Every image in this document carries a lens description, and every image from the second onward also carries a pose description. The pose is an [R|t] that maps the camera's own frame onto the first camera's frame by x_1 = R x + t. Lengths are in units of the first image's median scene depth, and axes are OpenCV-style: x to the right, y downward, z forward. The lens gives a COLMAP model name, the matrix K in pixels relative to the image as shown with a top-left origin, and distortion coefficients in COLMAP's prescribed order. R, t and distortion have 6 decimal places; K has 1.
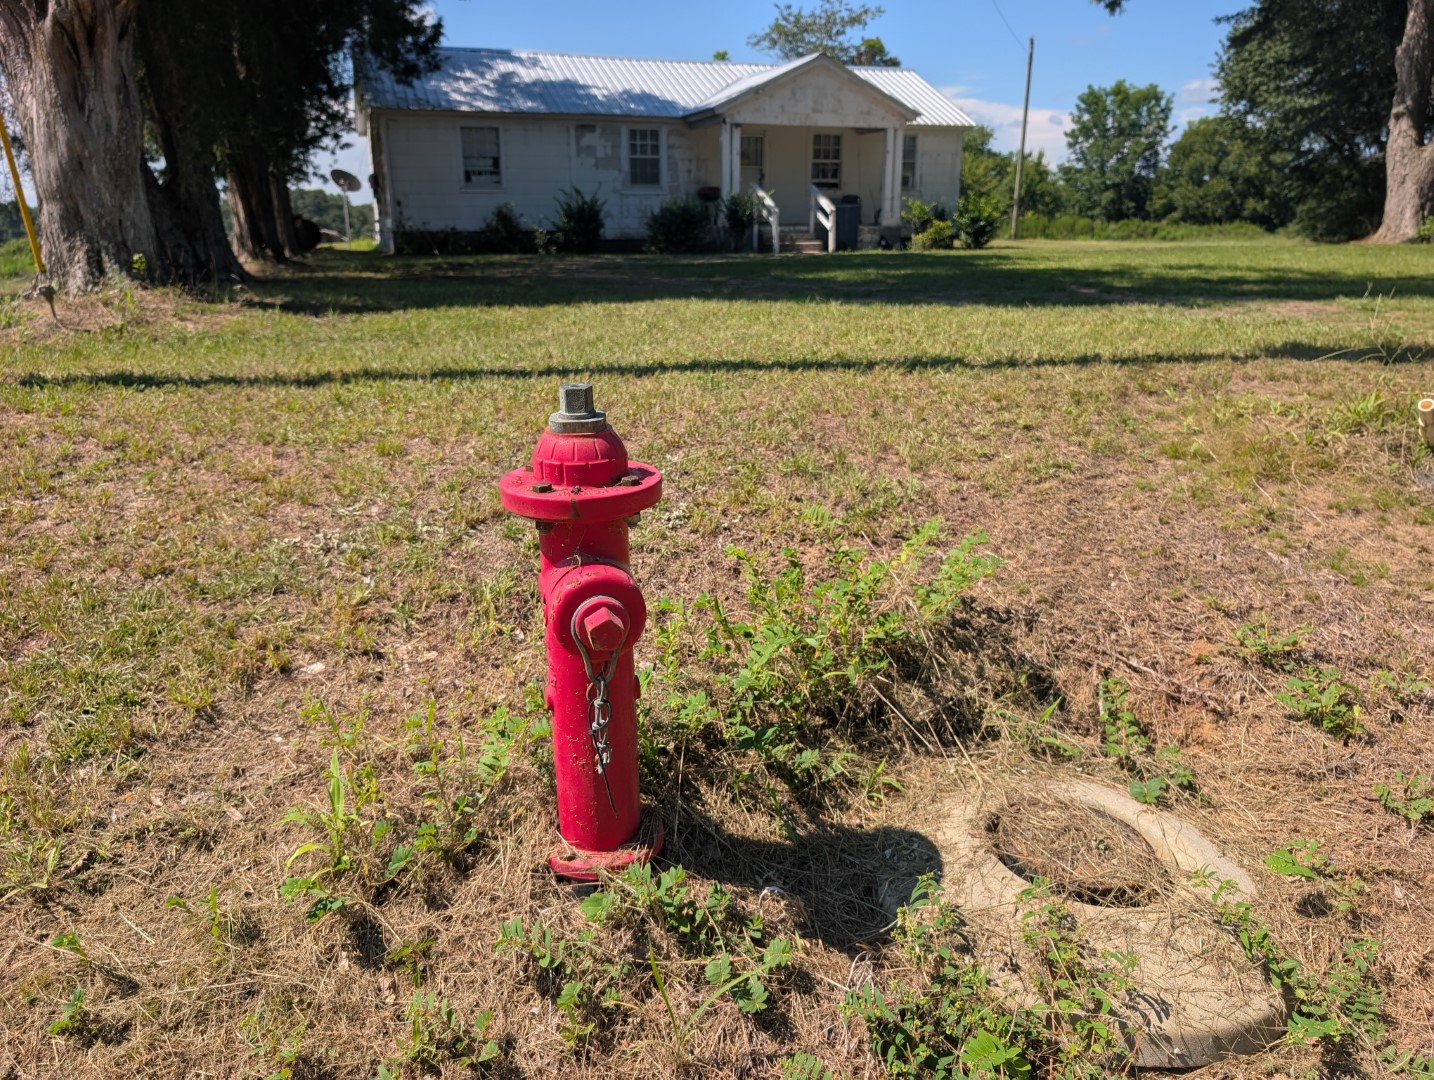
lens RADIAL K [[999.4, 0, 717.7], [0, 999.4, 541.9], [0, 0, 1]] dist [0.013963, 0.001590]
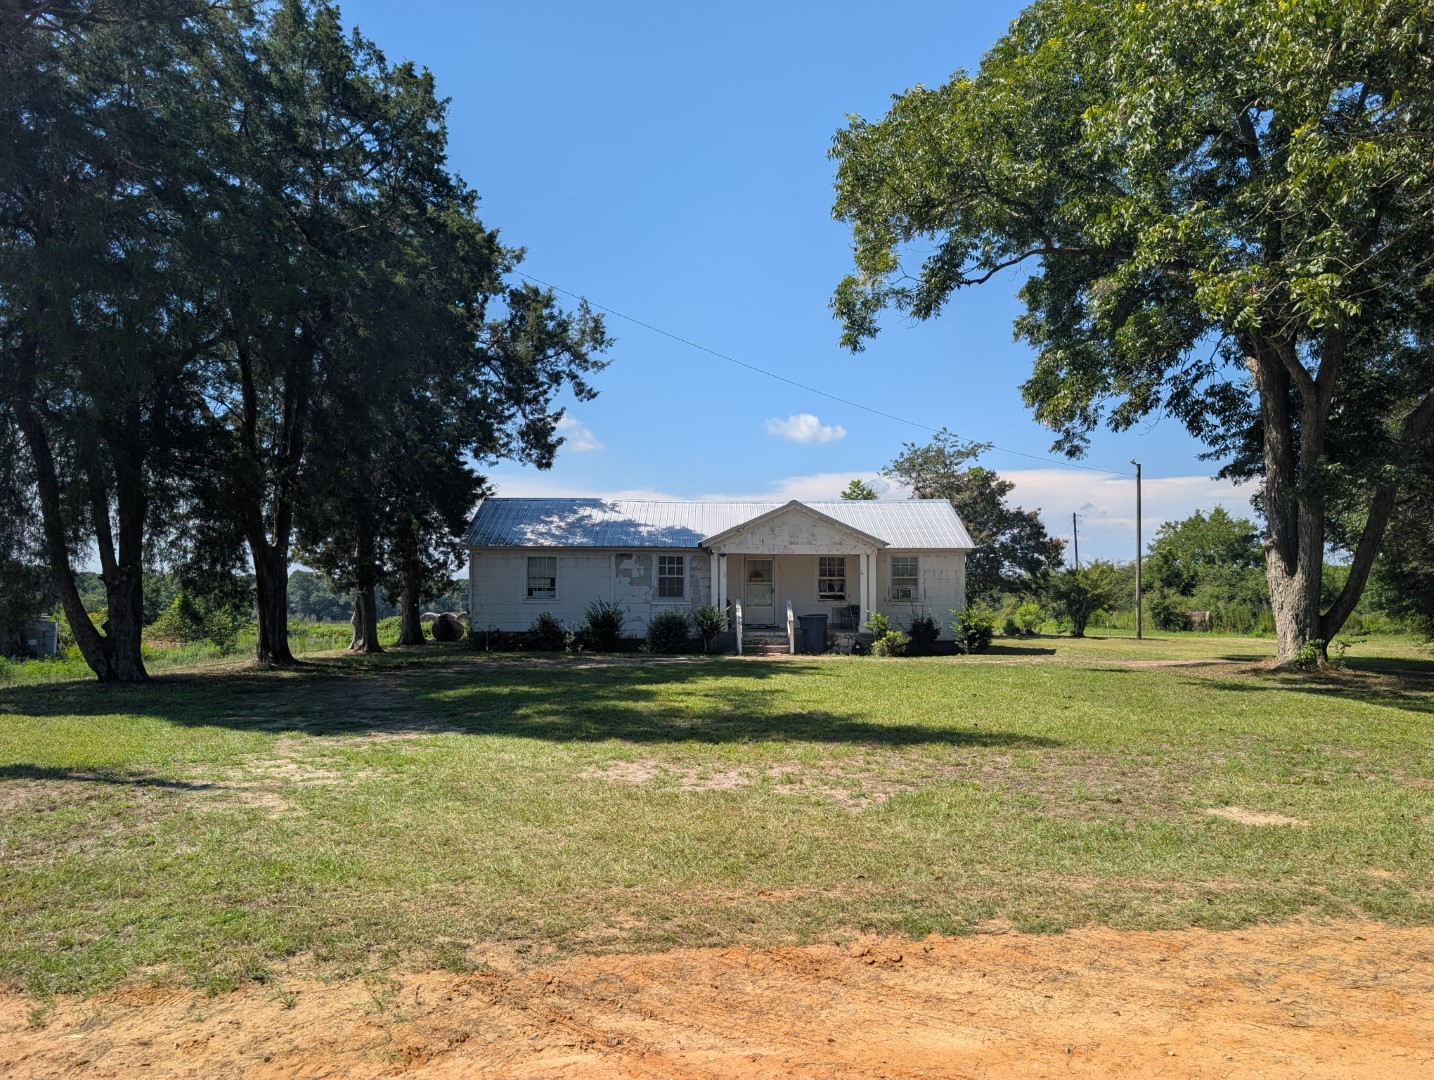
lens RADIAL K [[999.4, 0, 717.3], [0, 999.4, 542.5], [0, 0, 1]] dist [0.013963, 0.001590]
pose [[0.953565, -0.009003, -0.301053, 0.370551], [-0.100695, 0.932507, -0.346831, 0.004130], [0.283856, 0.361041, 0.888299, -0.113880]]
